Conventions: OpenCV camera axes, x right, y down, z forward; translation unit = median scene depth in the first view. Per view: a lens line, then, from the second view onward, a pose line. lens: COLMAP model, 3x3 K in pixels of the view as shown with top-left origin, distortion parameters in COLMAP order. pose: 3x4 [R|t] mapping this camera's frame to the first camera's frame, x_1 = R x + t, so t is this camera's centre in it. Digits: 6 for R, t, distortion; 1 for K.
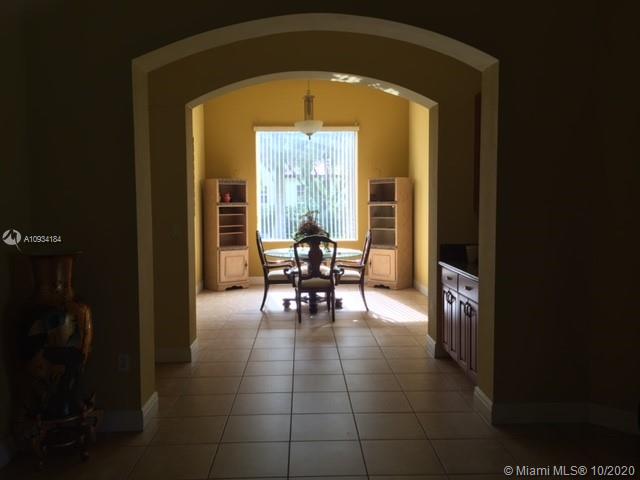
lens RADIAL K [[545.3, 0, 320.0], [0, 545.3, 240.0], [0, 0, 1]] dist [0.053018, -0.089034]
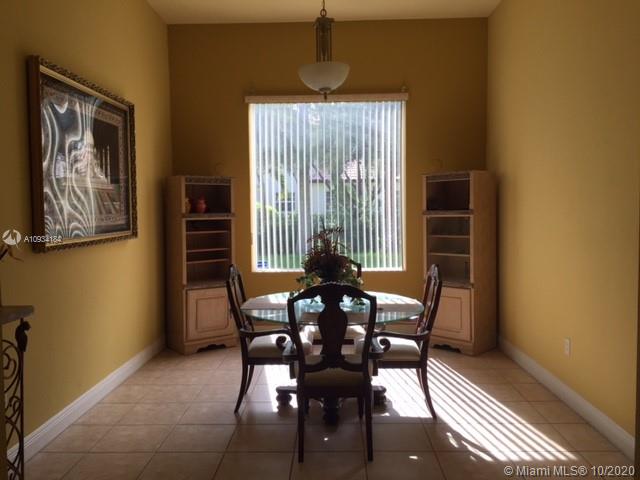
lens RADIAL K [[545.3, 0, 320.0], [0, 545.3, 240.0], [0, 0, 1]] dist [0.053018, -0.089034]
pose [[0.998147, -0.001489, -0.060834, 0.007470], [0.000660, 0.999907, -0.013648, -0.028817], [0.060848, 0.013583, 0.998055, 0.377086]]
